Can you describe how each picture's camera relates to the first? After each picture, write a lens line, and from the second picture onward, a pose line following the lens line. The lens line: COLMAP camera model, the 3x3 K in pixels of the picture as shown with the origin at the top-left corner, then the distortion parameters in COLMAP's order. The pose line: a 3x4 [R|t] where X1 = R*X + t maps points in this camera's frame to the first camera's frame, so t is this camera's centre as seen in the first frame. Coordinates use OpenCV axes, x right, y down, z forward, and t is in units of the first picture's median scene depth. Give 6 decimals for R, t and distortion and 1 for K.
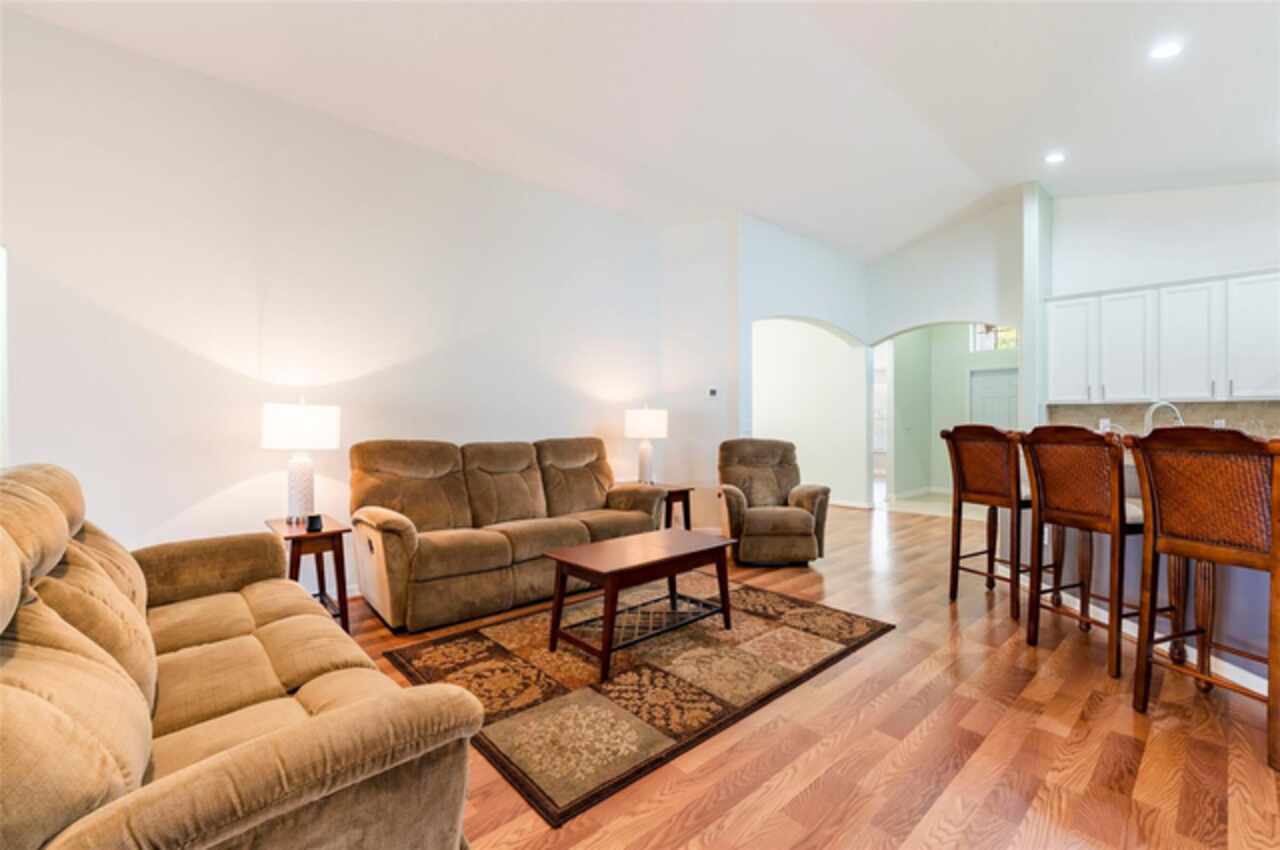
lens RADIAL K [[542.1, 0, 642.9], [0, 542.1, 420.9], [0, 0, 1]] dist [0.009478, -0.000013]
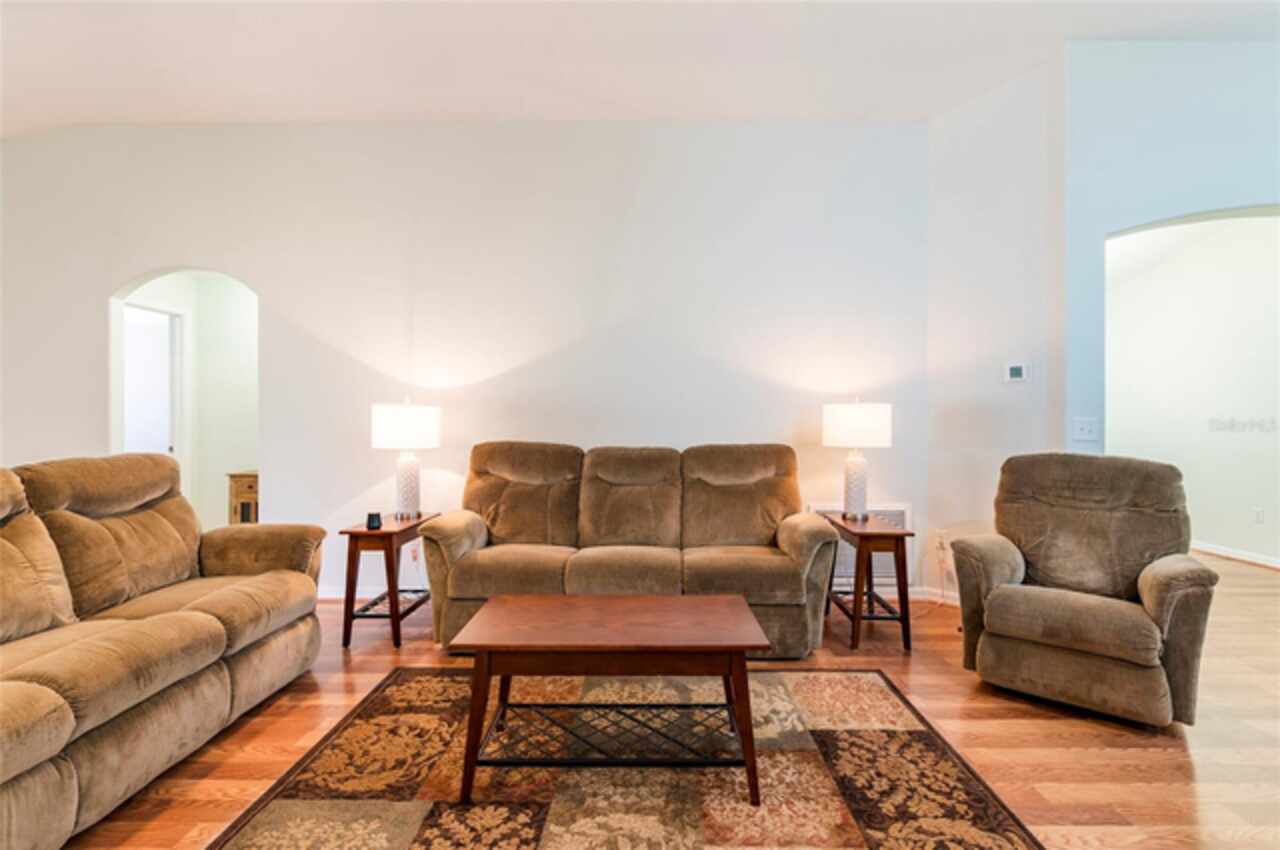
lens RADIAL K [[581.6, 0, 643.3], [0, 581.6, 428.0], [0, 0, 1]] dist [0.001049, 0.000443]
pose [[0.735523, 0.004768, -0.677483, 0.438593], [-0.000069, 0.999976, 0.006963, 0.005758], [0.677500, -0.005075, 0.735506, 0.472824]]
